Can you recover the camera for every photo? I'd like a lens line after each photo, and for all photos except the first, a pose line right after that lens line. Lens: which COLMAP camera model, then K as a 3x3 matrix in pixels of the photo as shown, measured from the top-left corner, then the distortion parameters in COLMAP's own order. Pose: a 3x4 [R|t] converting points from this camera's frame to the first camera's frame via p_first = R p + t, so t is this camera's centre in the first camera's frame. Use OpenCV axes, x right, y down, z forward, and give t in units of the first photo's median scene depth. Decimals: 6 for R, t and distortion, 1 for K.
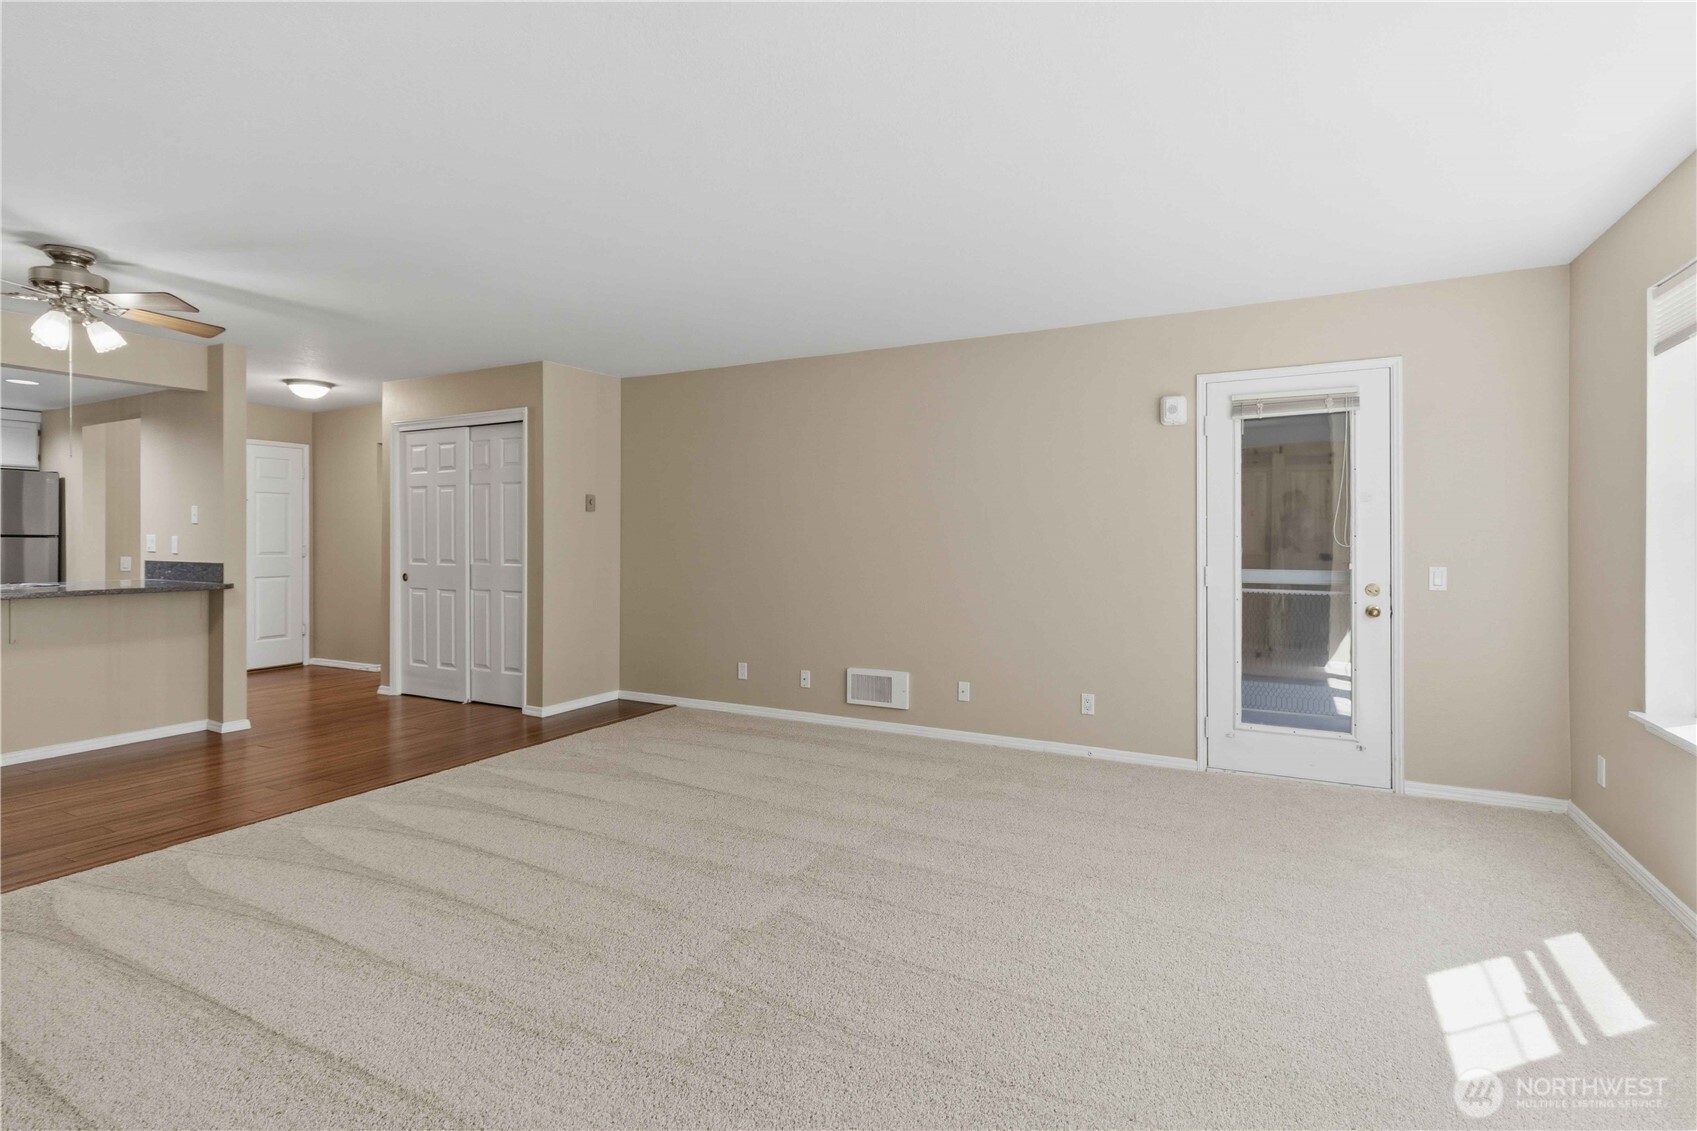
lens RADIAL K [[793.6, 0, 861.5], [0, 793.6, 543.3], [0, 0, 1]] dist [0.003270, -0.000292]
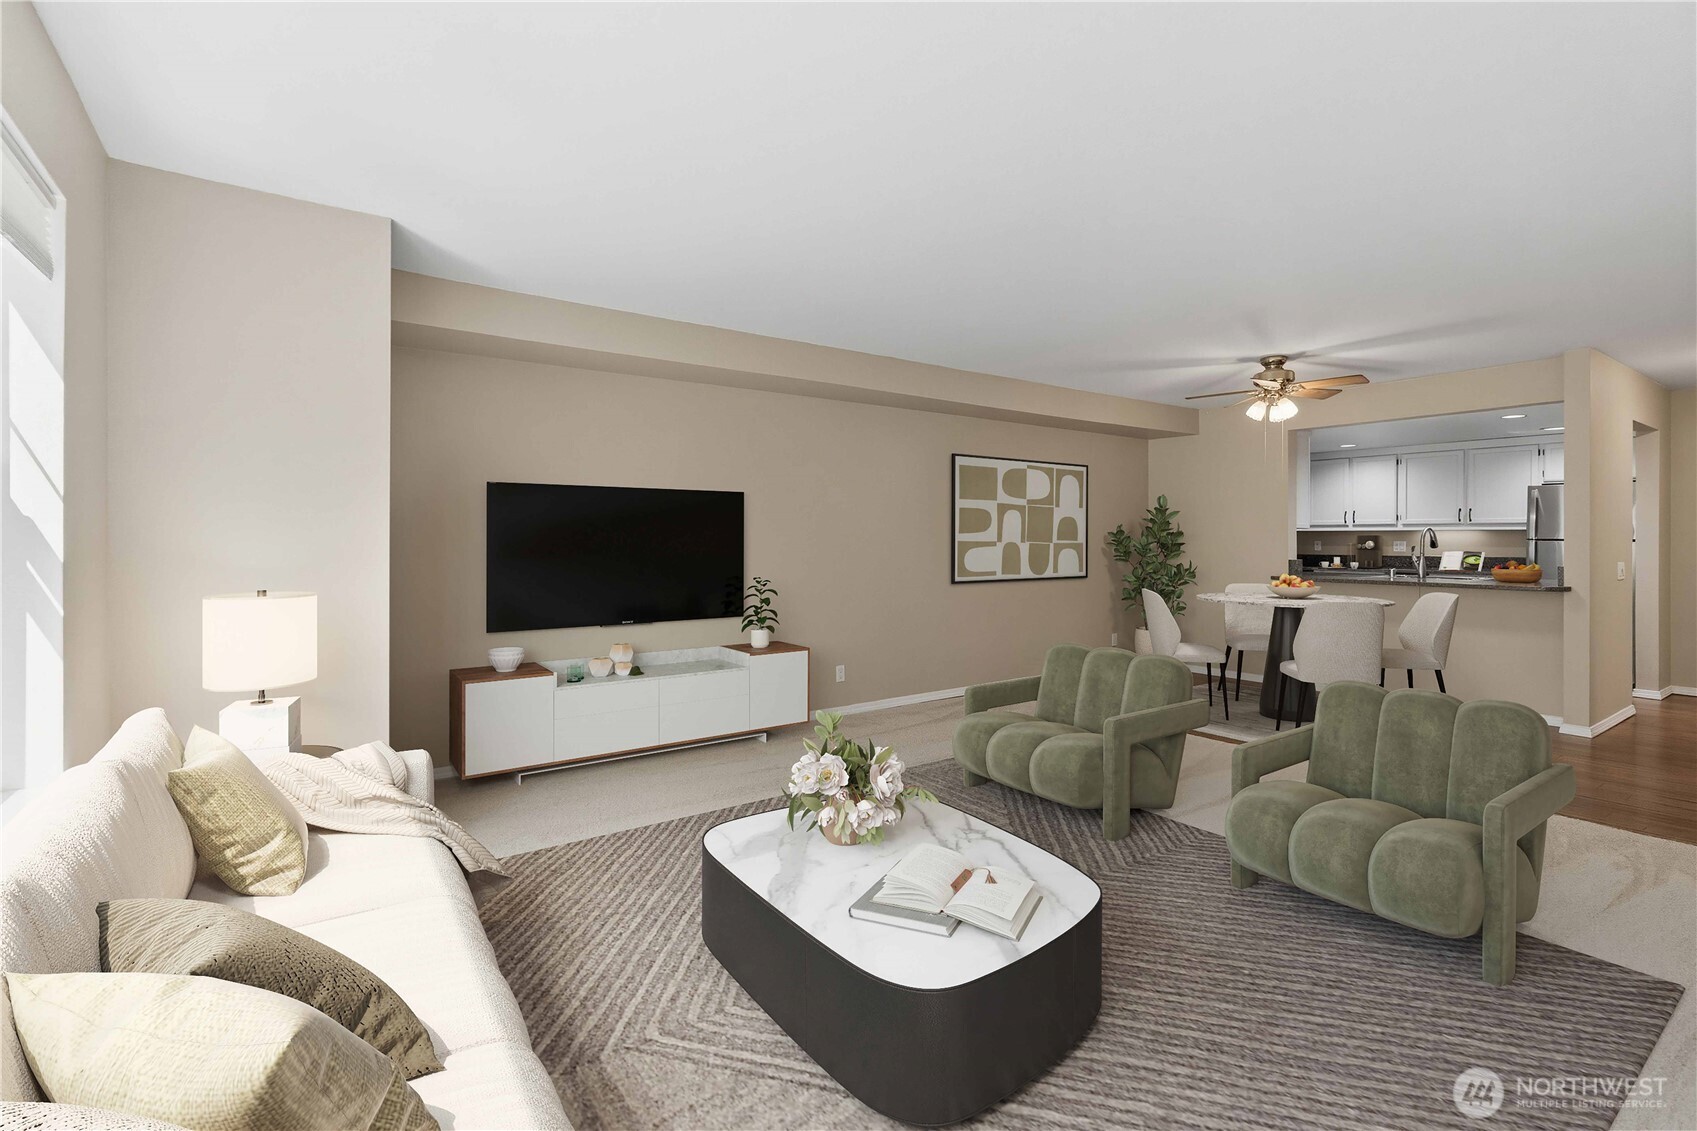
lens RADIAL K [[793.6, 0, 863.6], [0, 793.6, 551.0], [0, 0, 1]] dist [0.003270, -0.000292]
pose [[-0.445565, 0.009929, -0.895195, 0.486708], [-0.005160, 0.999893, 0.013658, -0.003854], [0.895235, 0.010705, -0.445466, 0.621123]]
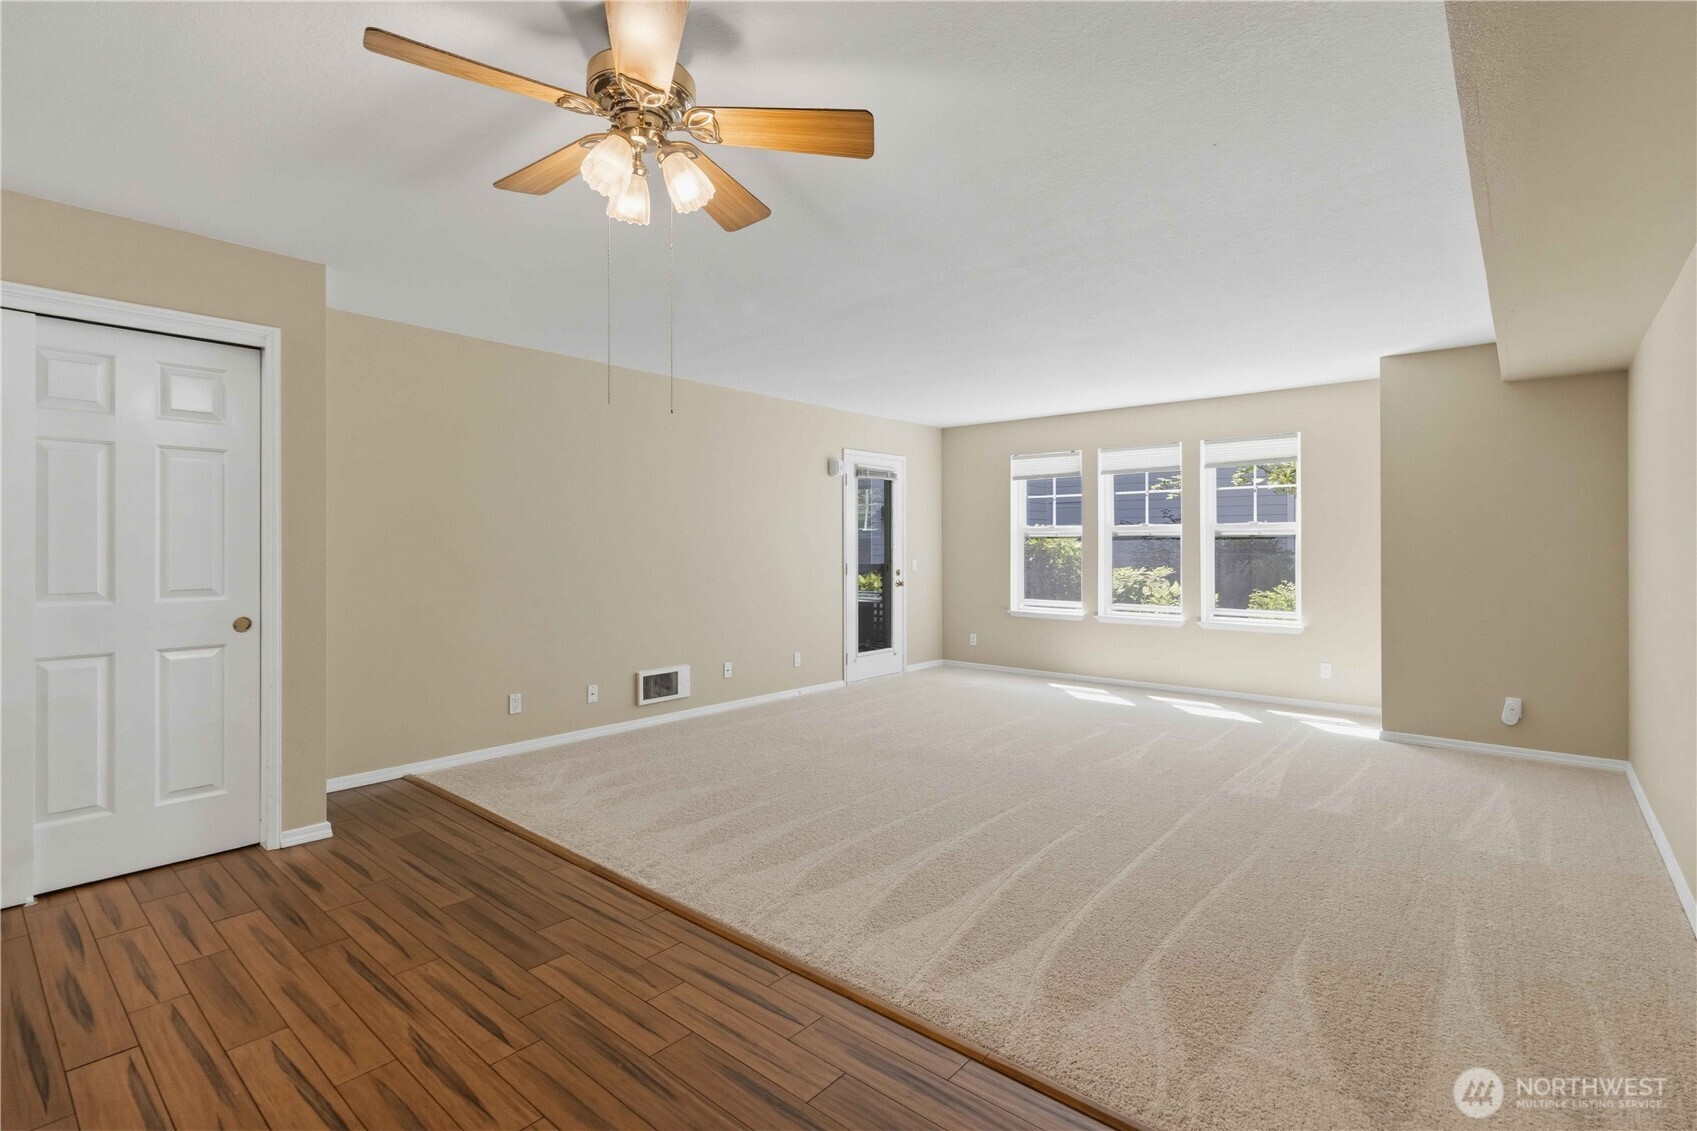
lens RADIAL K [[793.6, 0, 885.1], [0, 793.6, 537.0], [0, 0, 1]] dist [0.003270, -0.000292]
pose [[0.211630, 0.006871, 0.977326, -0.961470], [0.003232, 0.999965, -0.007730, -0.010824], [-0.977344, 0.004794, 0.211601, 0.457424]]
